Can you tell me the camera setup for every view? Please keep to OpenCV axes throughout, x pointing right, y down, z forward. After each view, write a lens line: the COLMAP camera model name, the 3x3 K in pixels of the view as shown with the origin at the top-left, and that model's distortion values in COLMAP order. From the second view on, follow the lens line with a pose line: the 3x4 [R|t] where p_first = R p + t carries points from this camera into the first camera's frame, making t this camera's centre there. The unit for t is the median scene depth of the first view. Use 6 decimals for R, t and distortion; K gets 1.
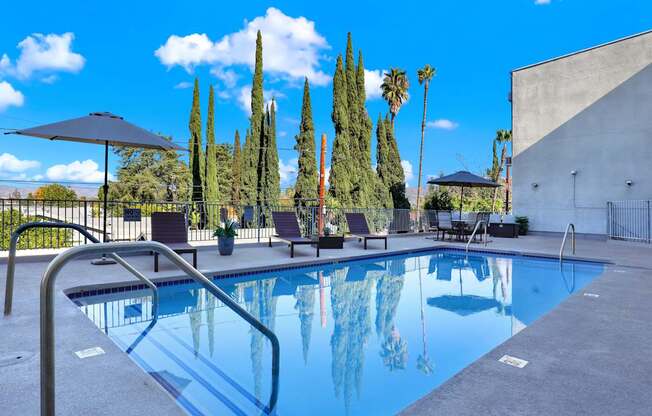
lens RADIAL K [[314.0, 0, 326.7], [0, 314.0, 220.6], [0, 0, 1]] dist [-0.001736, -0.001102]
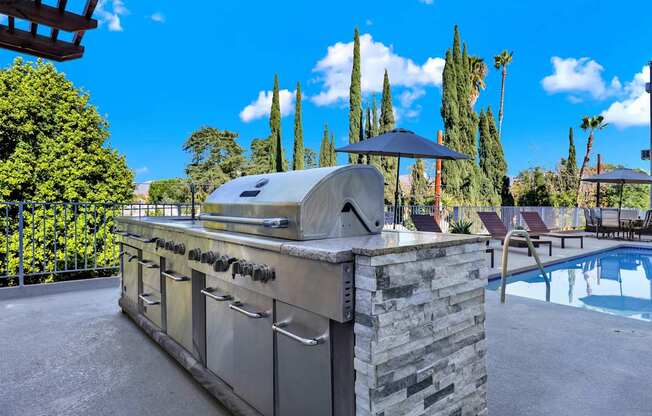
lens RADIAL K [[336.4, 0, 326.0], [0, 336.4, 208.0], [0, 0, 1]] dist [-0.003682, -0.000894]
pose [[0.996737, -0.005670, -0.080519, -0.228781], [0.004048, 0.999786, -0.020298, -0.008546], [0.080617, 0.019905, 0.996546, -0.061008]]
